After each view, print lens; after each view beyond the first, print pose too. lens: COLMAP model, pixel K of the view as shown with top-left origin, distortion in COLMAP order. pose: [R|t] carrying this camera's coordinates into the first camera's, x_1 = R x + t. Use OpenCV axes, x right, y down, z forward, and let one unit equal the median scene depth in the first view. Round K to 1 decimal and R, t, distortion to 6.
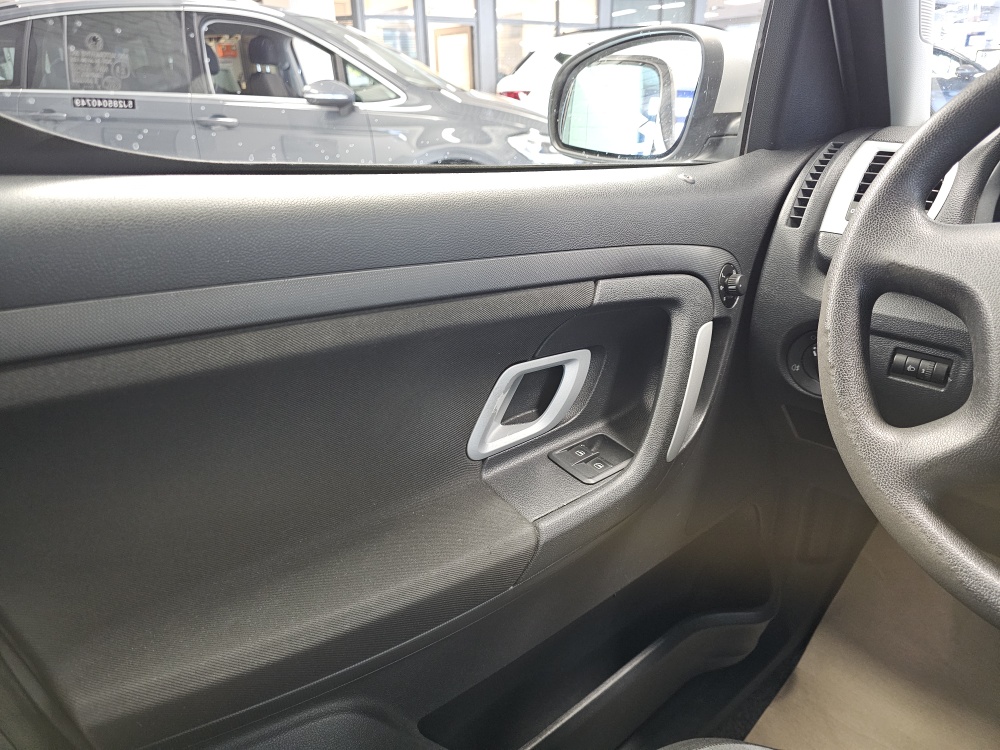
lens RADIAL K [[685.1, 0, 503.2], [0, 685.1, 375.4], [0, 0, 1]] dist [0.062872, -0.058332]
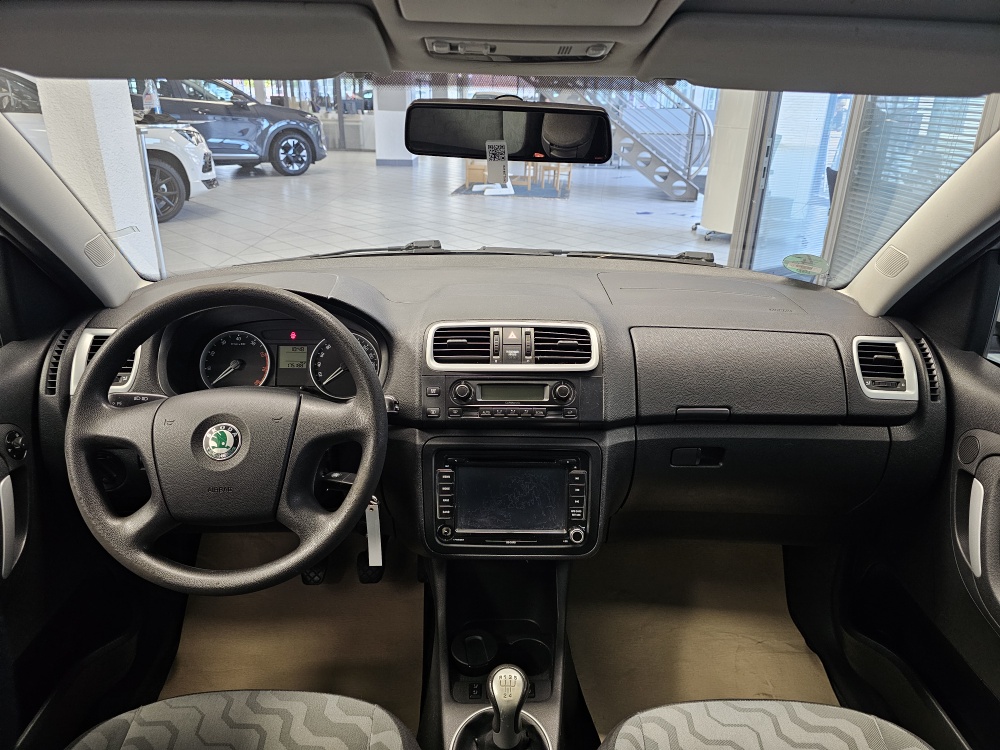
lens RADIAL K [[685.1, 0, 500.4], [0, 685.1, 365.8], [0, 0, 1]] dist [0.062872, -0.058332]
pose [[0.646983, -0.251697, 0.719765, -0.031323], [0.259171, 0.960339, 0.102860, -0.176829], [-0.717107, 0.119994, 0.686555, -0.781182]]
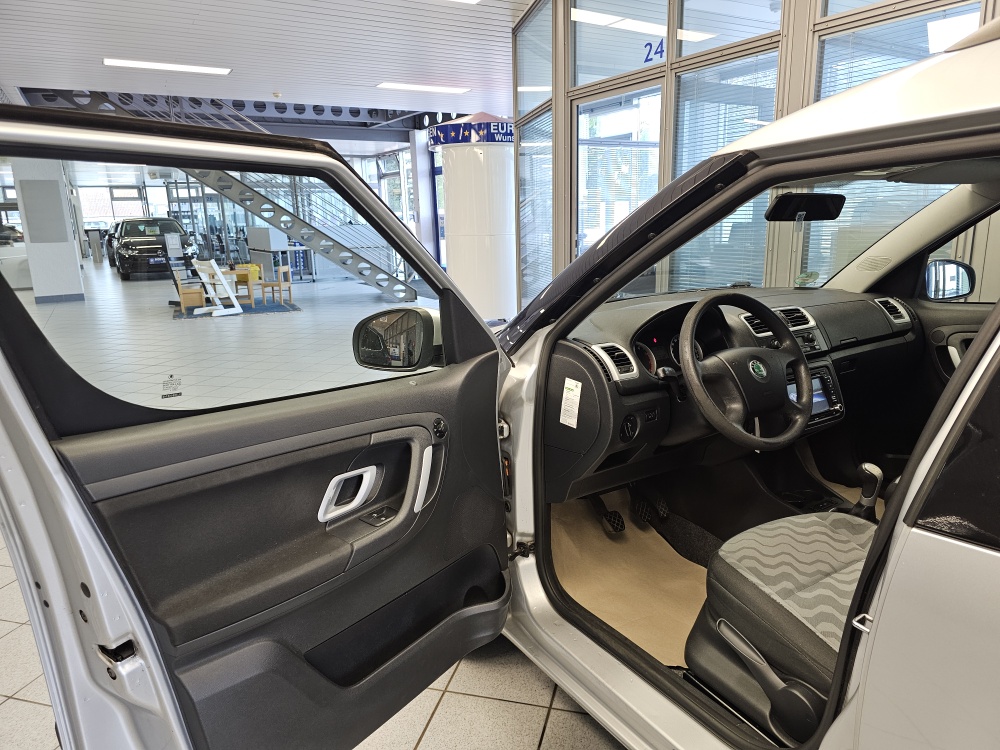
lens RADIAL K [[685.1, 0, 500.4], [0, 685.1, 386.0], [0, 0, 1]] dist [0.062872, -0.058332]
pose [[0.160377, -0.228112, 0.960335, -2.017151], [0.396225, 0.905978, 0.149030, -0.724182], [-0.904038, 0.356608, 0.235682, 0.783026]]
